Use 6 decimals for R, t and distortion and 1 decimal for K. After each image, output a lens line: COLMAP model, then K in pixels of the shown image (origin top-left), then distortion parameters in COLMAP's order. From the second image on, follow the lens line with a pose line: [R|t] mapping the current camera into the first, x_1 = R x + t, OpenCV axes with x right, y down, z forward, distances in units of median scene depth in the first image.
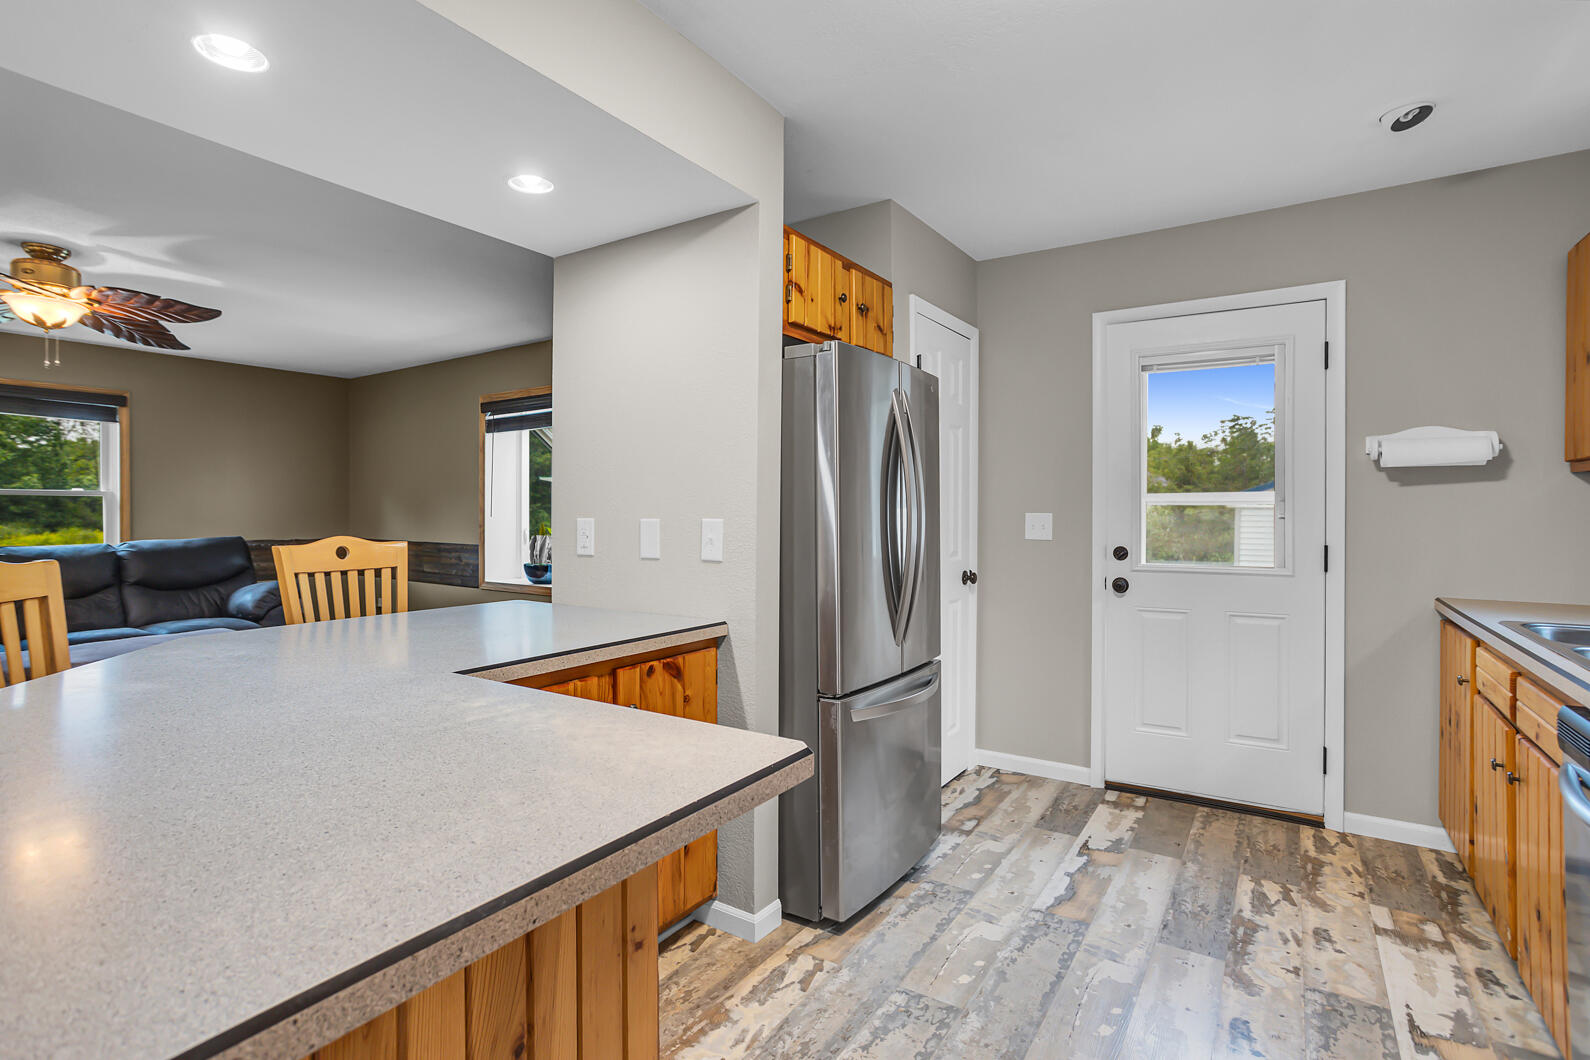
lens RADIAL K [[800.8, 0, 764.8], [0, 800.8, 518.6], [0, 0, 1]] dist [-0.041480, 0.027912]
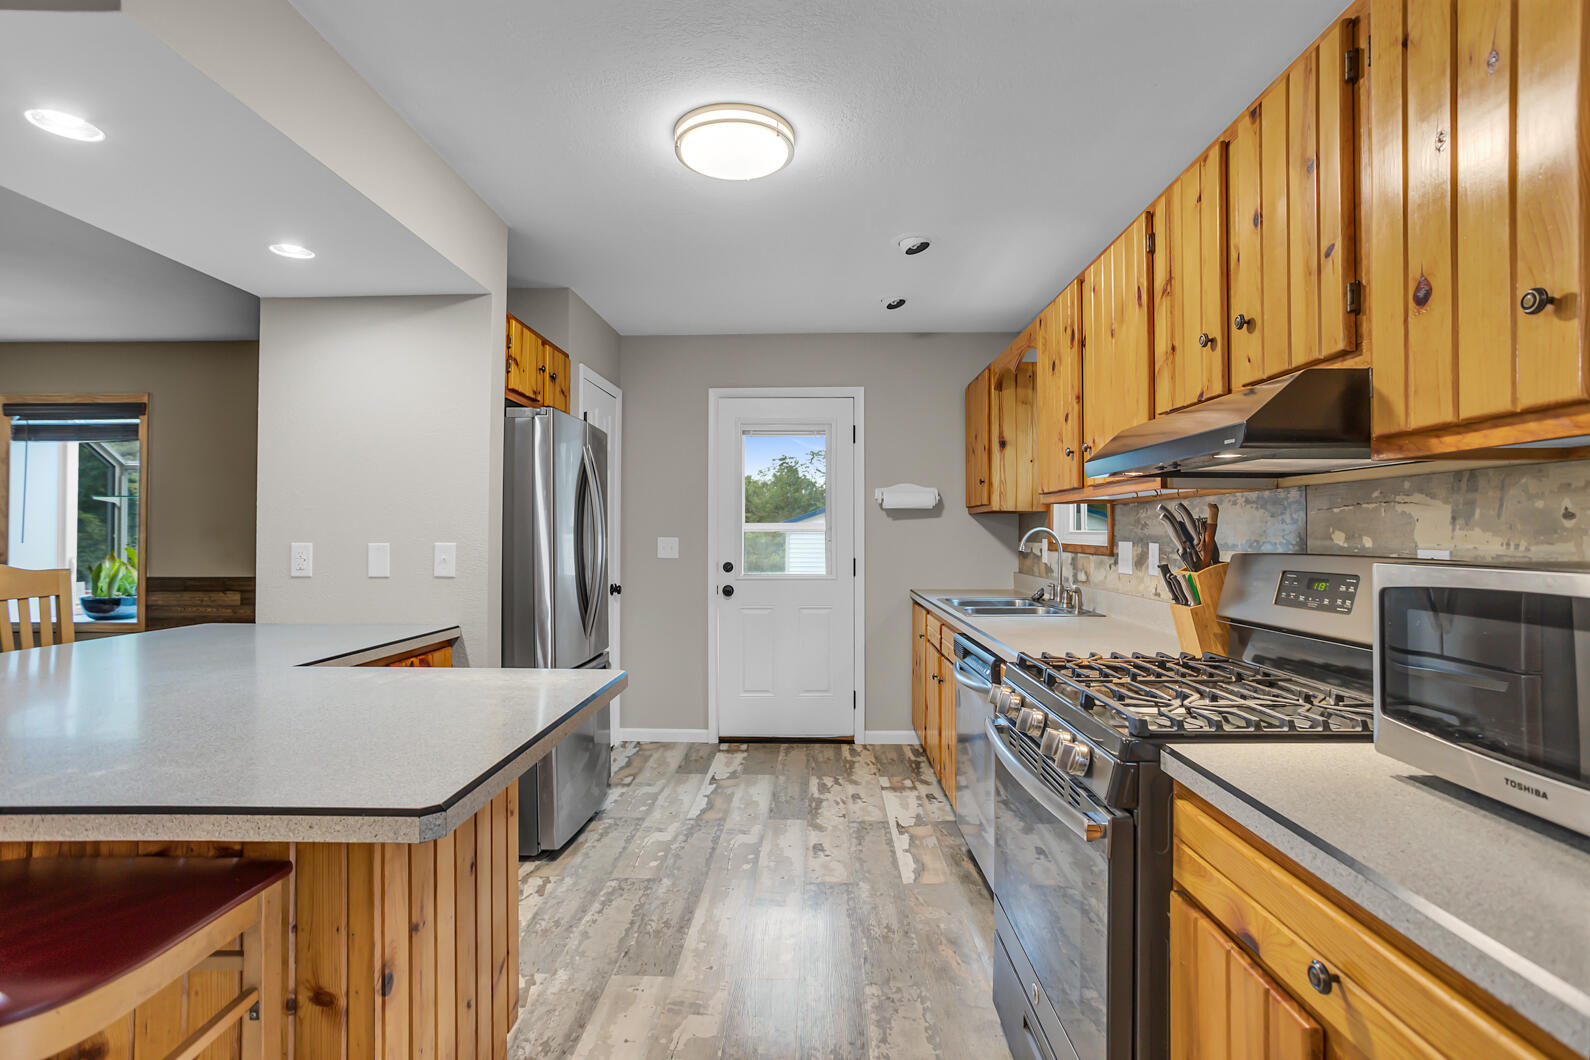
lens RADIAL K [[766.4, 0, 800.6], [0, 766.4, 529.7], [0, 0, 1]] dist [-0.039017, 0.023481]
pose [[0.848210, 0.003754, 0.529647, -0.193799], [0.004884, 0.999877, -0.014910, 0.000010], [-0.529638, 0.015234, 0.848087, -0.242739]]
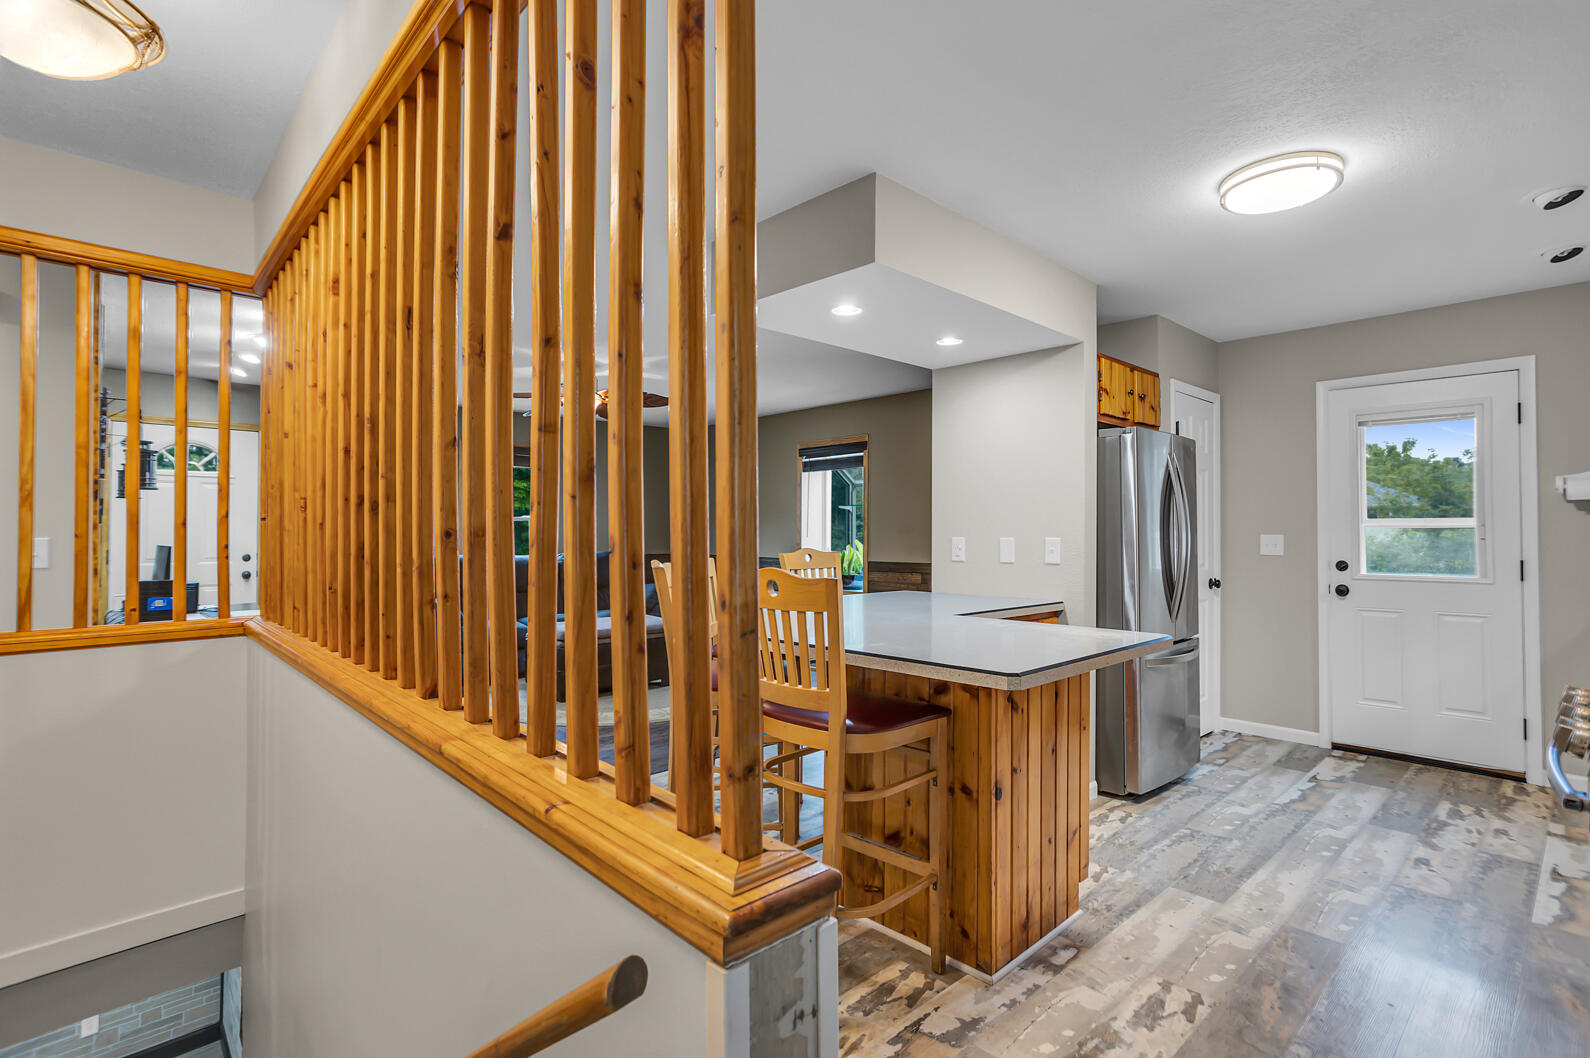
lens RADIAL K [[743.6, 0, 818.6], [0, 743.6, 522.1], [0, 0, 1]] dist [-0.035002, 0.022445]
pose [[0.977042, -0.001470, -0.213040, -0.181268], [-0.003572, 0.999723, -0.023278, 0.004587], [0.213015, 0.023505, 0.976766, -0.486089]]
